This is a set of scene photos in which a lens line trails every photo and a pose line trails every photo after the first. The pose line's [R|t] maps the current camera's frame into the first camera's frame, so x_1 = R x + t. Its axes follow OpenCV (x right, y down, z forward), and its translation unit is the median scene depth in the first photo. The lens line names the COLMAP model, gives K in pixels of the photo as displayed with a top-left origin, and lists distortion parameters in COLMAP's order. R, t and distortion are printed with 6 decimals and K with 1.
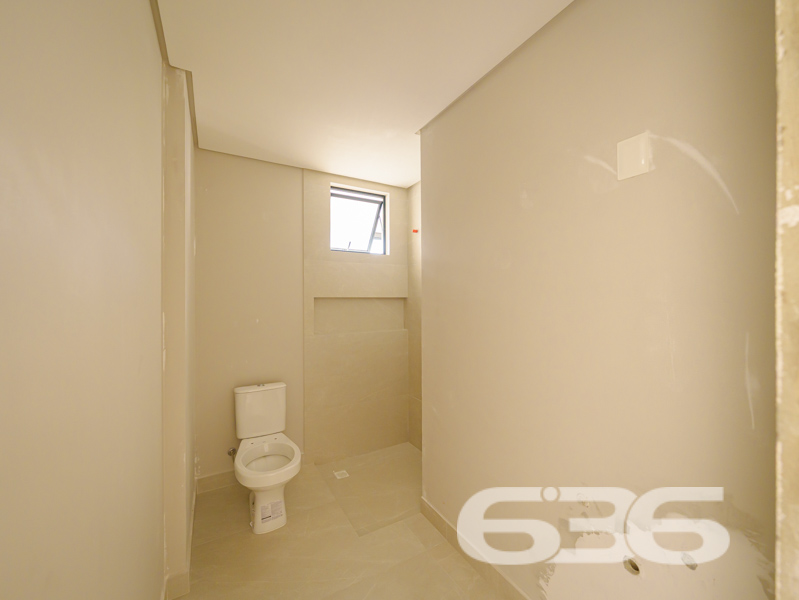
lens RADIAL K [[302.2, 0, 399.5], [0, 302.2, 300.0], [0, 0, 1]] dist [-0.000444, -0.000021]
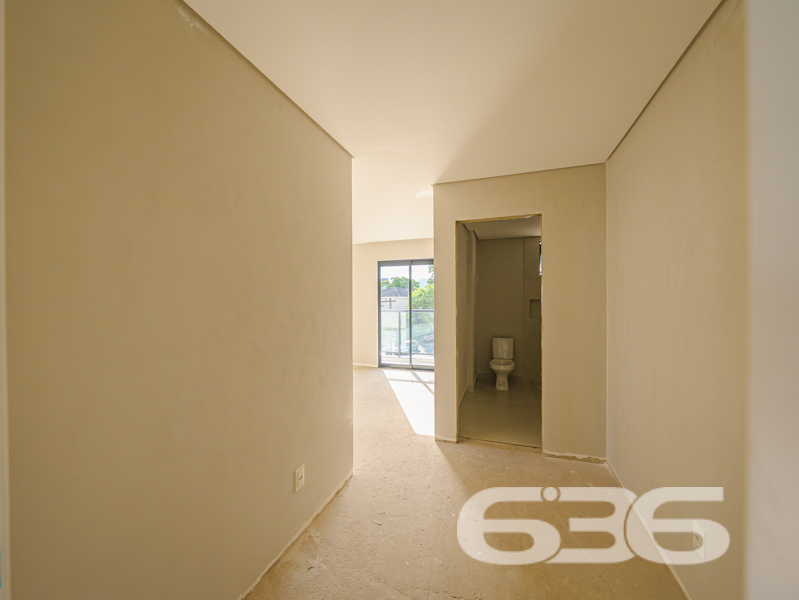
lens RADIAL K [[302.2, 0, 399.5], [0, 302.2, 300.0], [0, 0, 1]] dist [-0.000444, -0.000021]
pose [[0.642210, 0.000136, -0.766529, 0.929974], [0.005220, 0.999976, 0.004550, -0.002857], [0.766511, -0.006923, 0.642194, -1.229134]]
